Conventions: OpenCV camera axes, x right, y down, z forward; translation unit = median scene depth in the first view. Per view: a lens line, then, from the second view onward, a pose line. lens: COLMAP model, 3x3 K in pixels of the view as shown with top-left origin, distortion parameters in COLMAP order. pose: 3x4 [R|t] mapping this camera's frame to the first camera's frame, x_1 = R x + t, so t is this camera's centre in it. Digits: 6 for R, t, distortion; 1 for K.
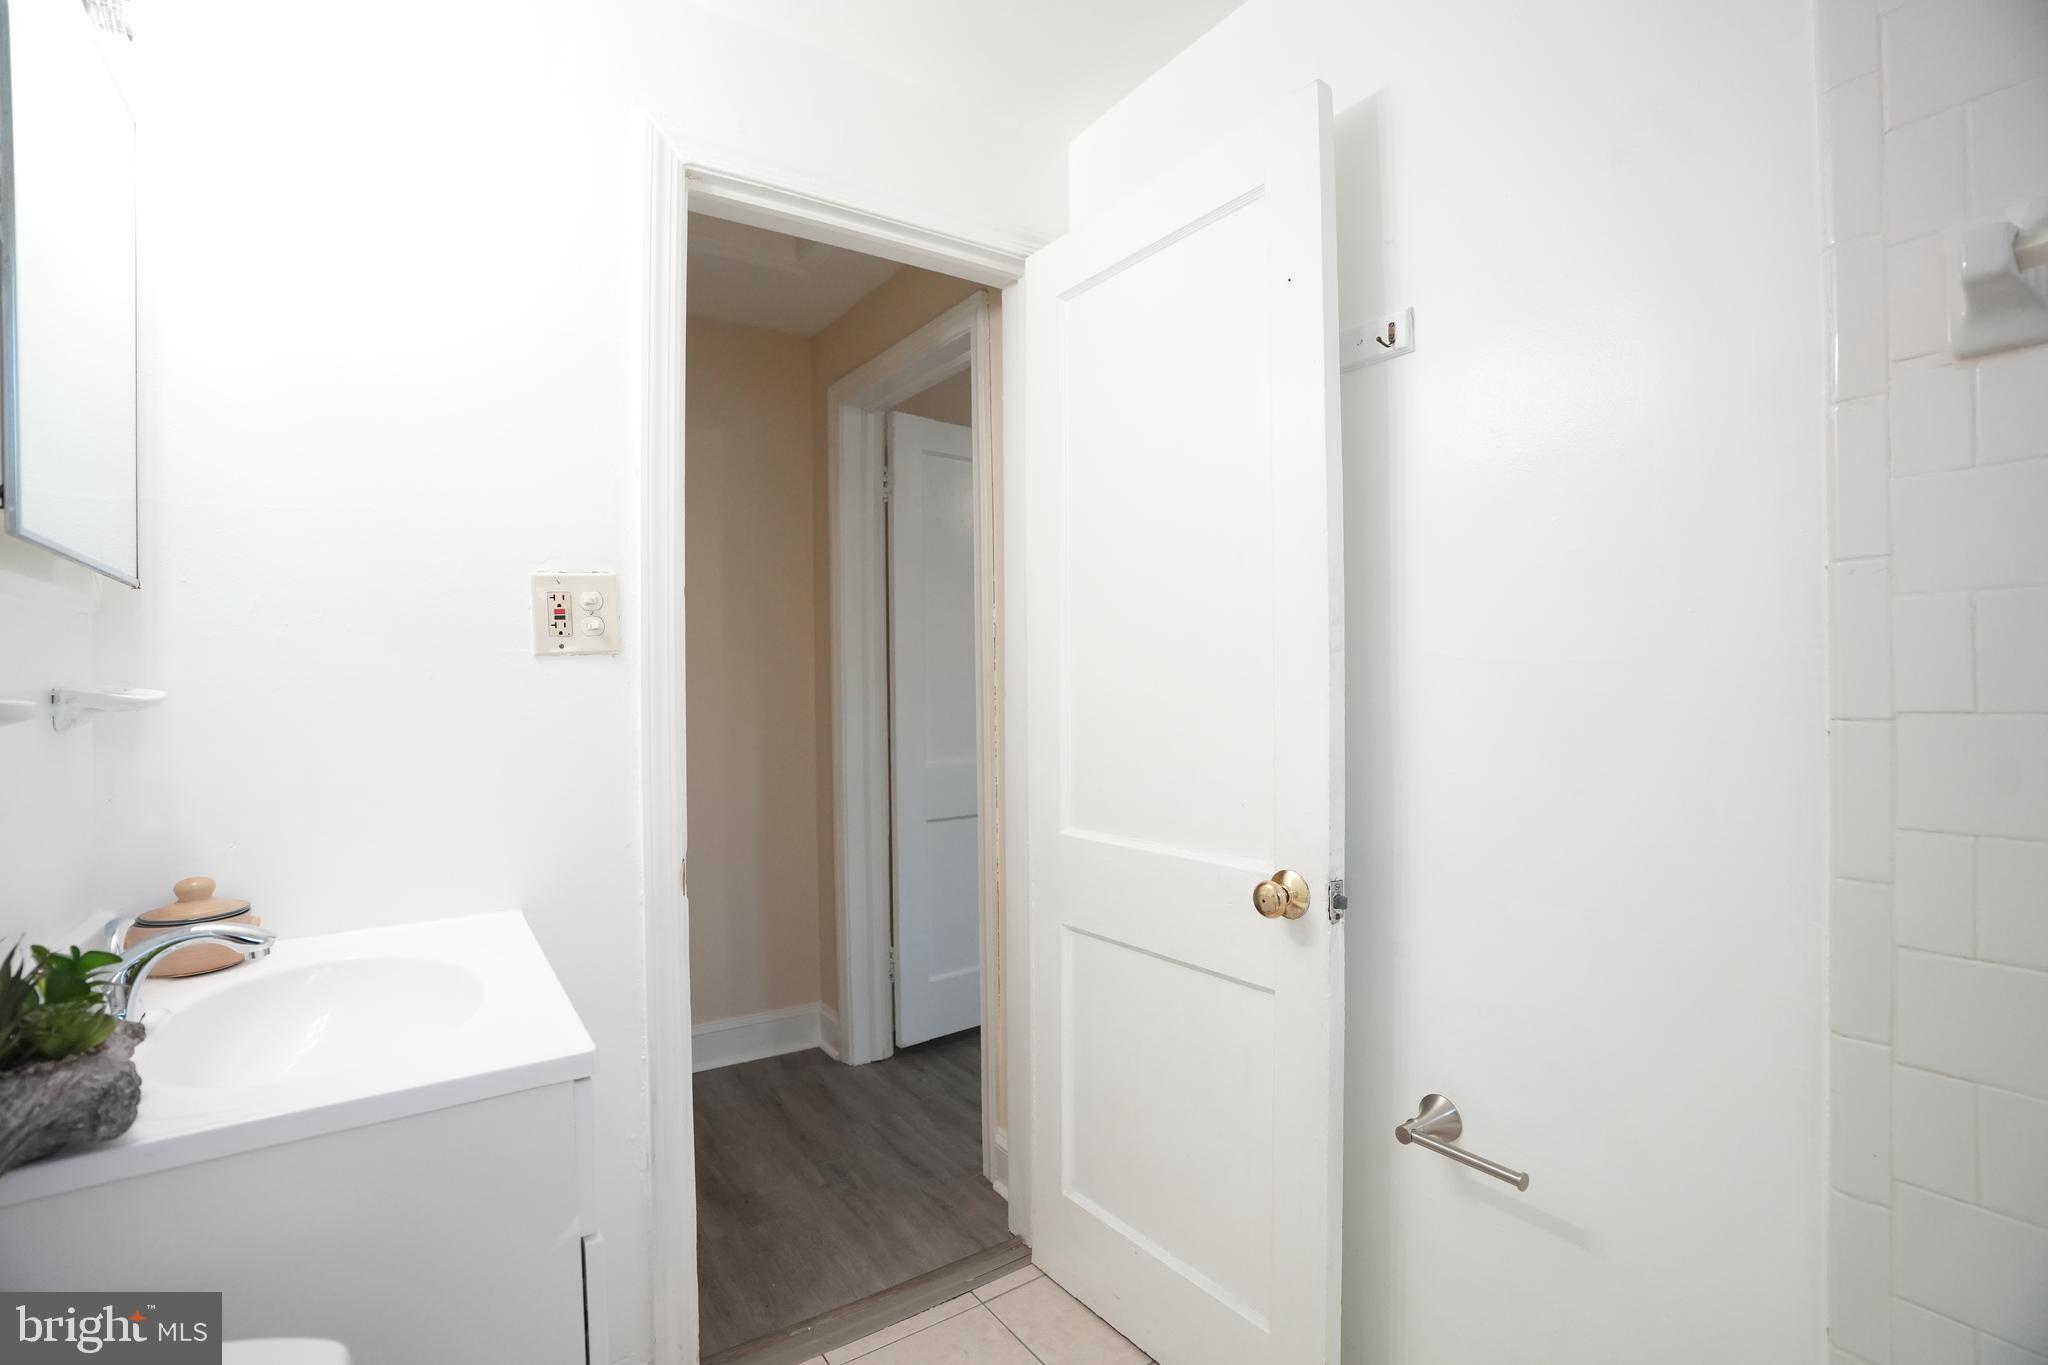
lens RADIAL K [[942.0, 0, 1018.7], [0, 942.0, 683.2], [0, 0, 1]] dist [-0.059671, 0.020527]
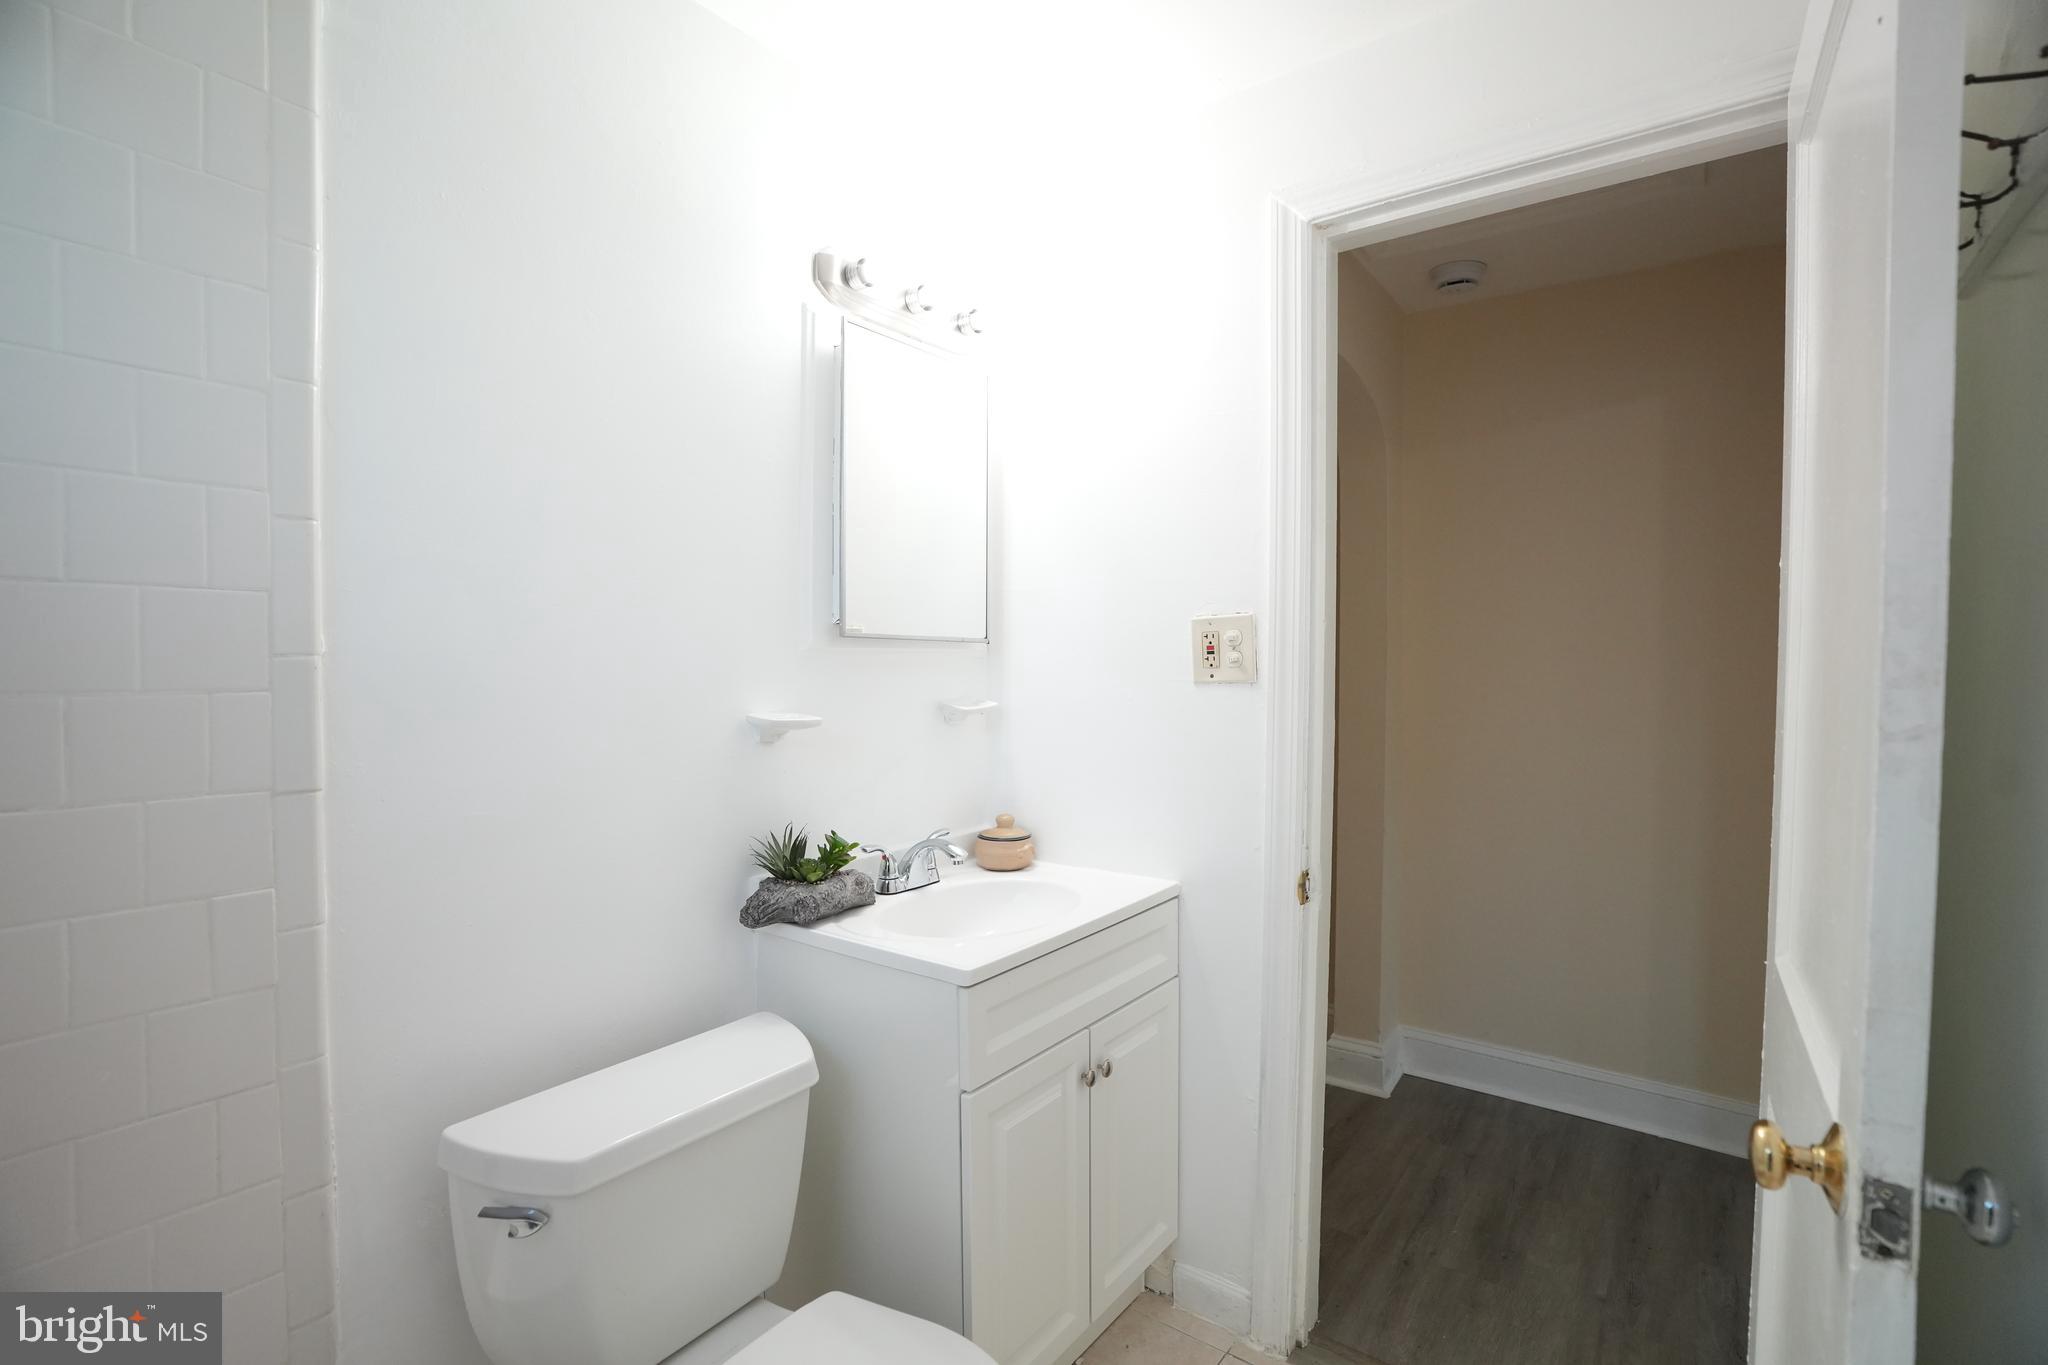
lens RADIAL K [[942.0, 0, 1018.7], [0, 942.0, 683.2], [0, 0, 1]] dist [-0.059671, 0.020527]
pose [[0.332154, 0.034911, -0.942579, 0.579460], [-0.005451, 0.999369, 0.035093, -0.071083], [0.943210, -0.006519, 0.332134, 0.345103]]
